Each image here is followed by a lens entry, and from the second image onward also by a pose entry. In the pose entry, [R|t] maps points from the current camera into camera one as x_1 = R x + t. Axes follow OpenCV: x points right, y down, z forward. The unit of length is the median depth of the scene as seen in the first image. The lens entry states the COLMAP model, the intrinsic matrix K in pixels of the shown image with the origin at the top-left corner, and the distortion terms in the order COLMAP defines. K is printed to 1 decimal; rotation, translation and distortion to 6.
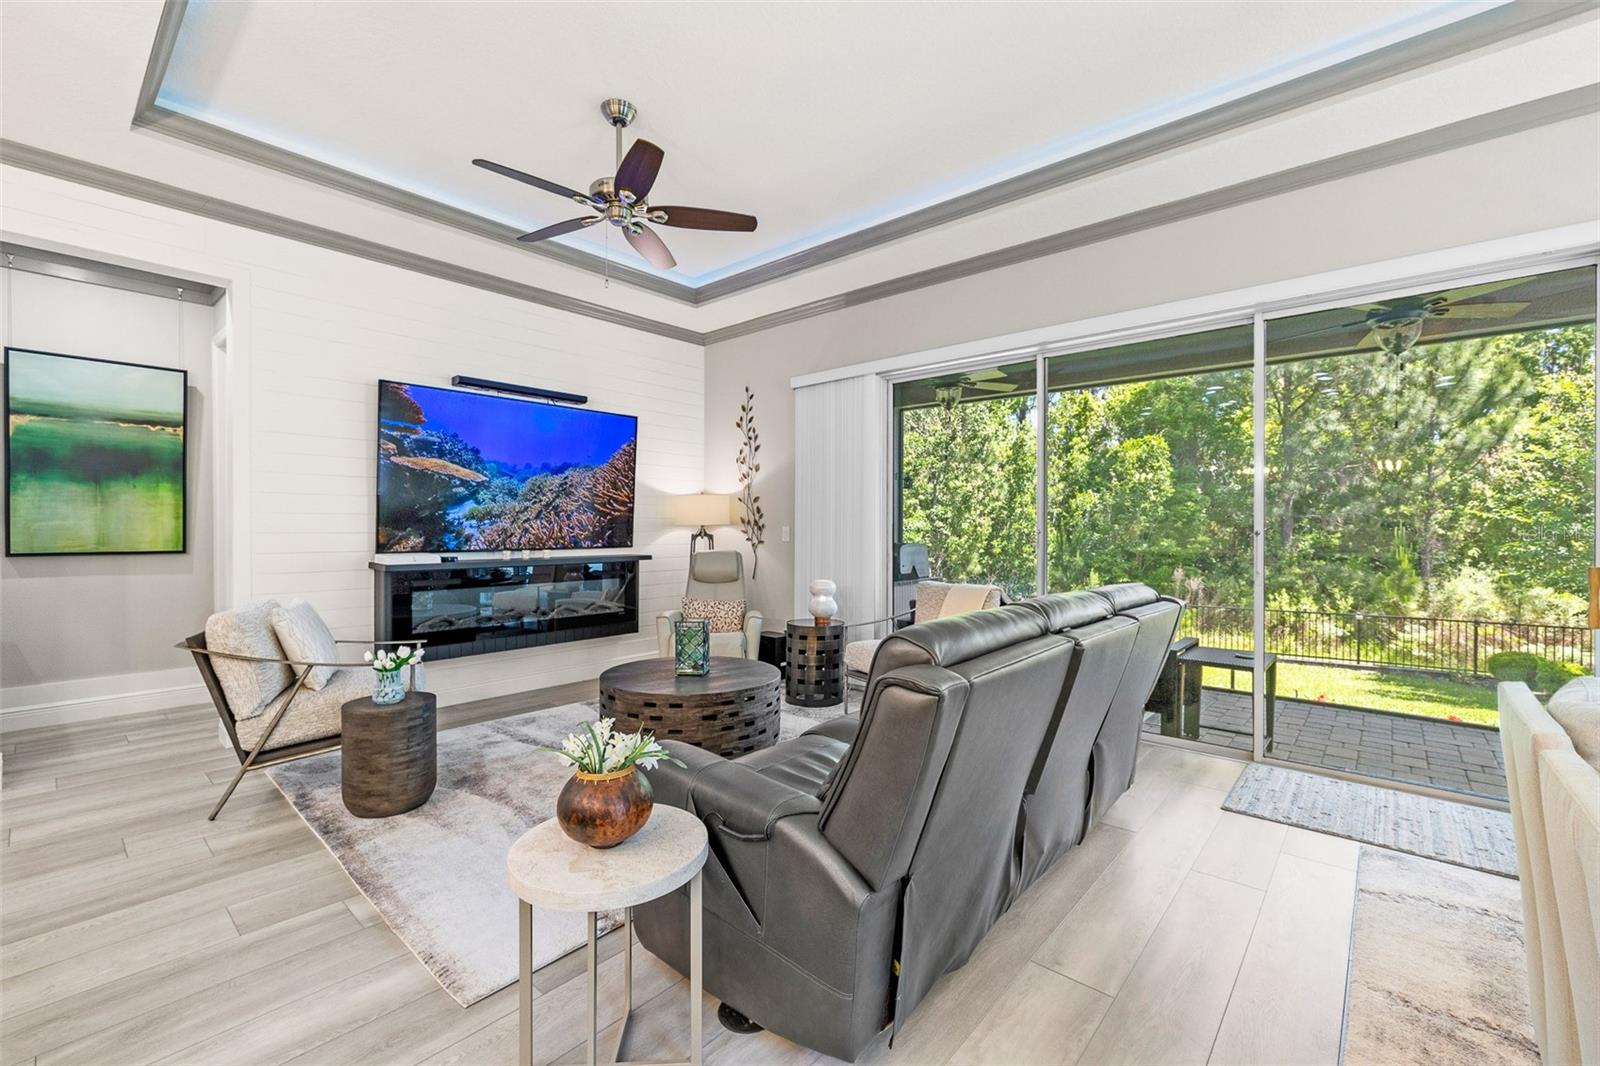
lens RADIAL K [[675.1, 0, 791.5], [0, 675.1, 531.3], [0, 0, 1]] dist [-0.000239, 0.000342]
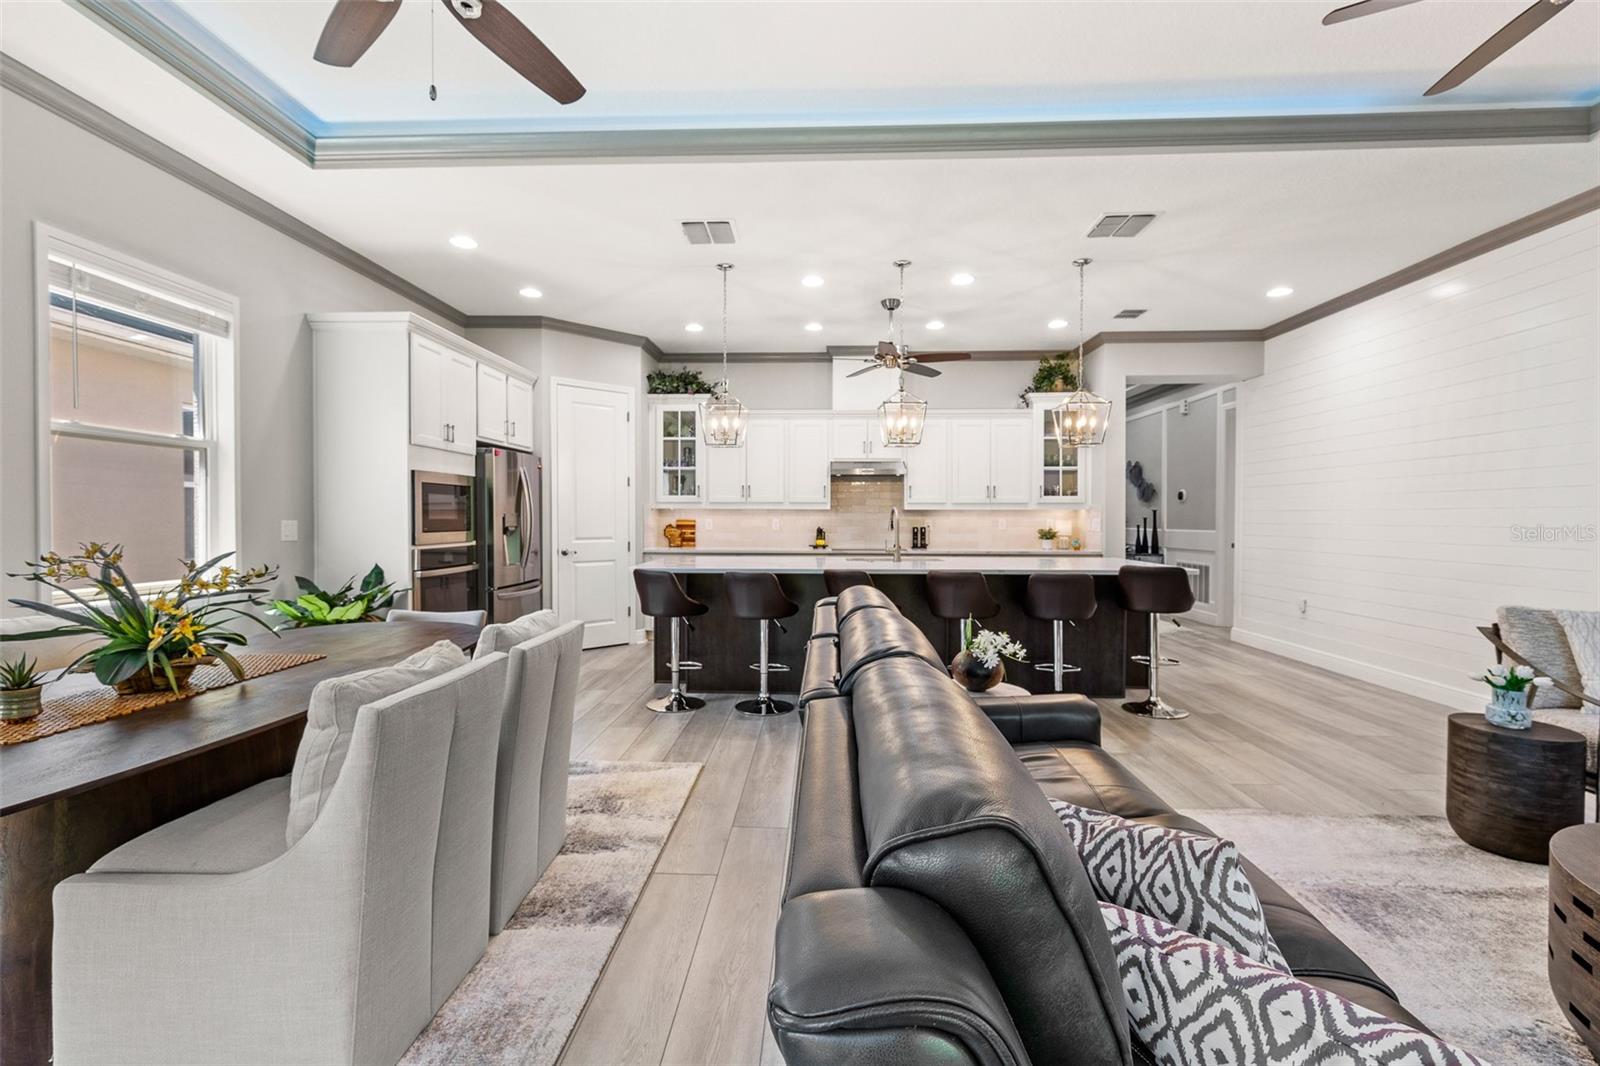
lens RADIAL K [[684.7, 0, 793.6], [0, 684.7, 521.7], [0, 0, 1]] dist [0.001281, 0.000161]
pose [[-0.777052, 0.000403, -0.629437, 0.339498], [-0.009463, 0.999879, 0.012322, -0.005392], [0.629366, 0.015532, -0.776954, 0.560057]]
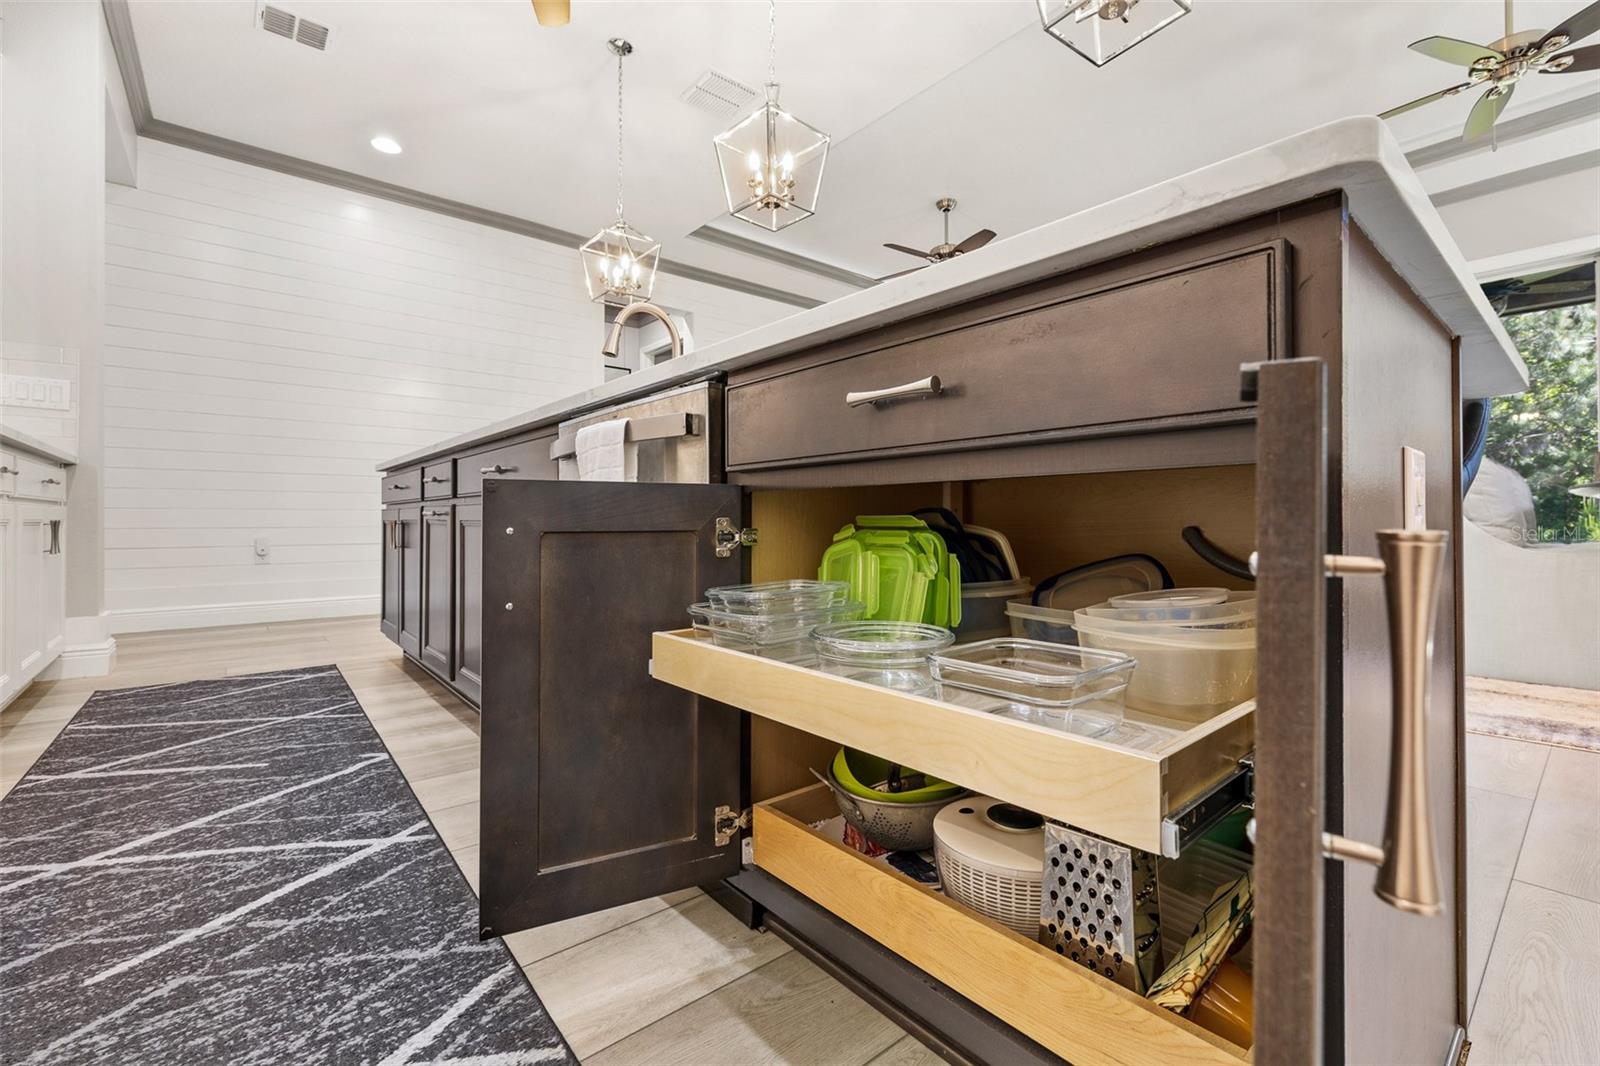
lens RADIAL K [[686.5, 0, 799.9], [0, 686.5, 514.4], [0, 0, 1]] dist [0.000552, 0.000284]
pose [[0.988980, -0.006466, -0.147907, -0.205183], [0.004080, 0.999857, -0.016426, 0.106292], [0.147992, 0.015641, 0.988865, -0.423063]]
